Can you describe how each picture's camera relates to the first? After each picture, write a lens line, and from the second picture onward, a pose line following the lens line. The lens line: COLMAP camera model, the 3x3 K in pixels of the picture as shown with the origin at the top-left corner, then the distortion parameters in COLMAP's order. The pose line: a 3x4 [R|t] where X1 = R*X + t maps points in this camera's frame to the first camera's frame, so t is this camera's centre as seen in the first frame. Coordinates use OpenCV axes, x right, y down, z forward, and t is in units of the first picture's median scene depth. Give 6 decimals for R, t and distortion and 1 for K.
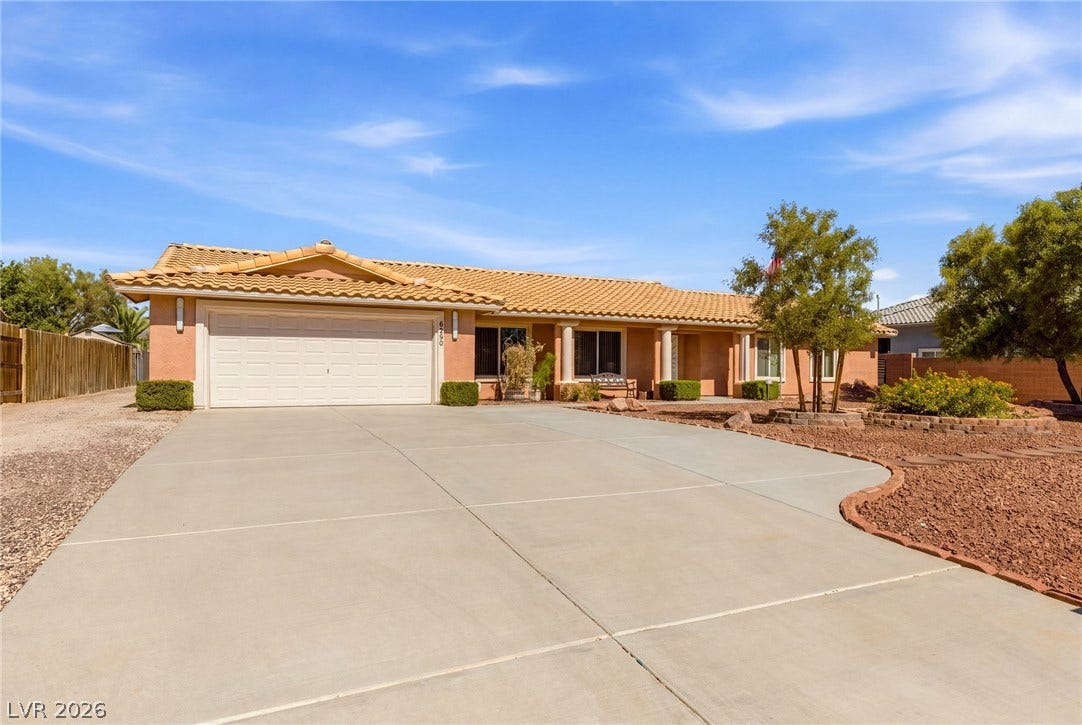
lens RADIAL K [[627.7, 0, 541.0], [0, 627.7, 362.5], [0, 0, 1]] dist [0.009419, 0.000400]
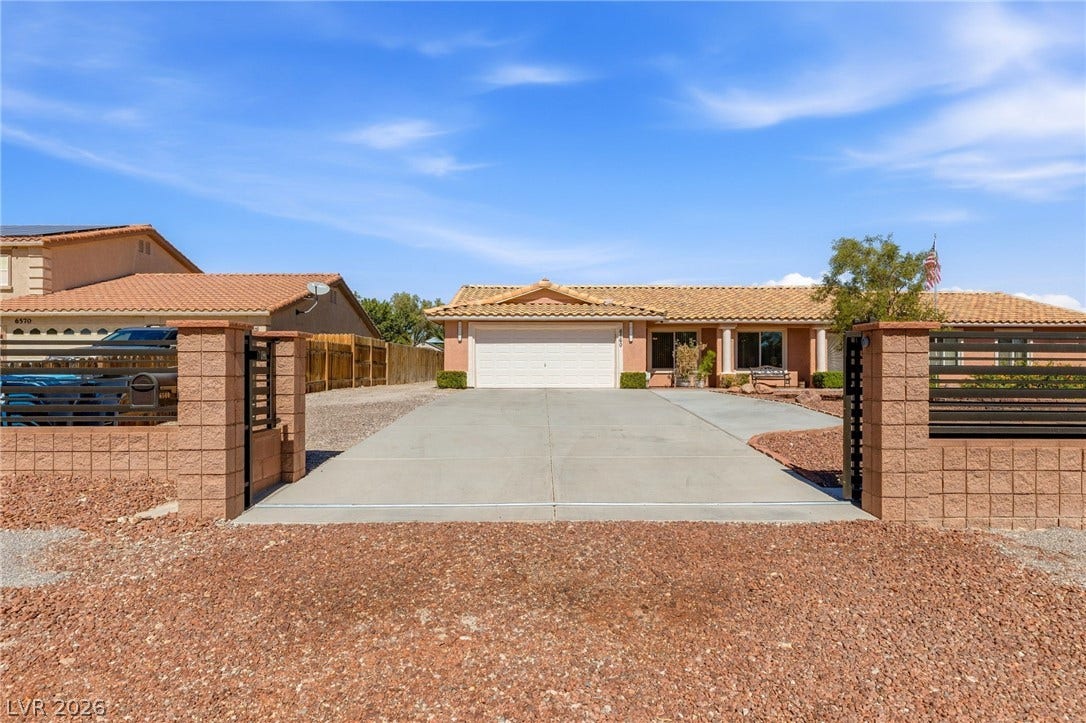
lens RADIAL K [[570.1, 0, 550.0], [0, 570.1, 360.6], [0, 0, 1]] dist [0.002599, 0.000460]
pose [[0.912567, -0.013191, -0.408713, 0.214663], [0.011148, 0.999911, -0.007381, 0.011846], [0.408774, 0.002179, 0.912633, -0.229494]]
